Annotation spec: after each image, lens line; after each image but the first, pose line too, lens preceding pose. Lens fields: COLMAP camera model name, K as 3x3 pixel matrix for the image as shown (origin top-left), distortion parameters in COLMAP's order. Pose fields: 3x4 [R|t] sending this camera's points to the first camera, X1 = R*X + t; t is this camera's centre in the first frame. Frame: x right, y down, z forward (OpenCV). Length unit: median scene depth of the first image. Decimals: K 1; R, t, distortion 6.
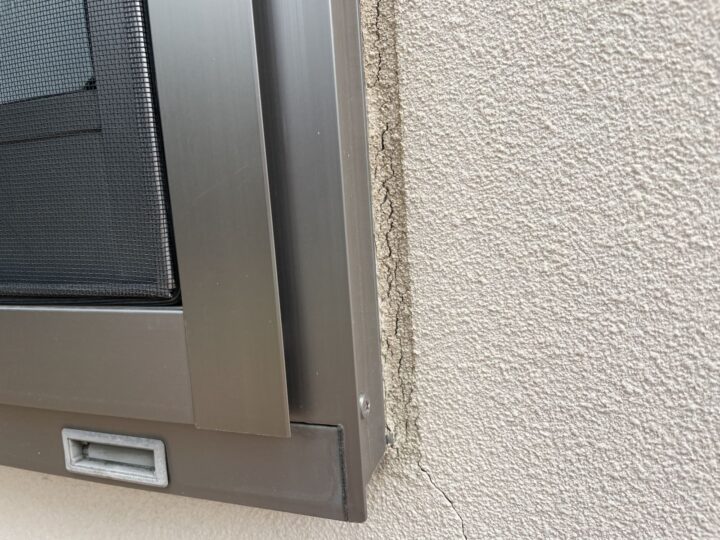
lens RADIAL K [[537.7, 0, 362.6], [0, 537.7, 264.1], [0, 0, 1]] dist [0.078506, -0.111628]
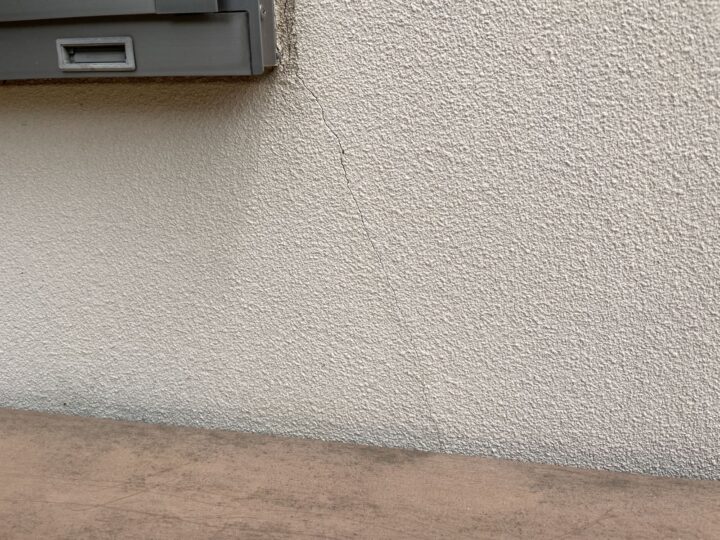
lens RADIAL K [[537.7, 0, 362.6], [0, 537.7, 264.1], [0, 0, 1]] dist [0.078506, -0.111628]
pose [[0.983642, 0.000417, 0.180136, 0.005382], [-0.025830, 0.989990, 0.138756, 0.737195], [-0.178275, -0.141139, 0.973806, -0.735537]]
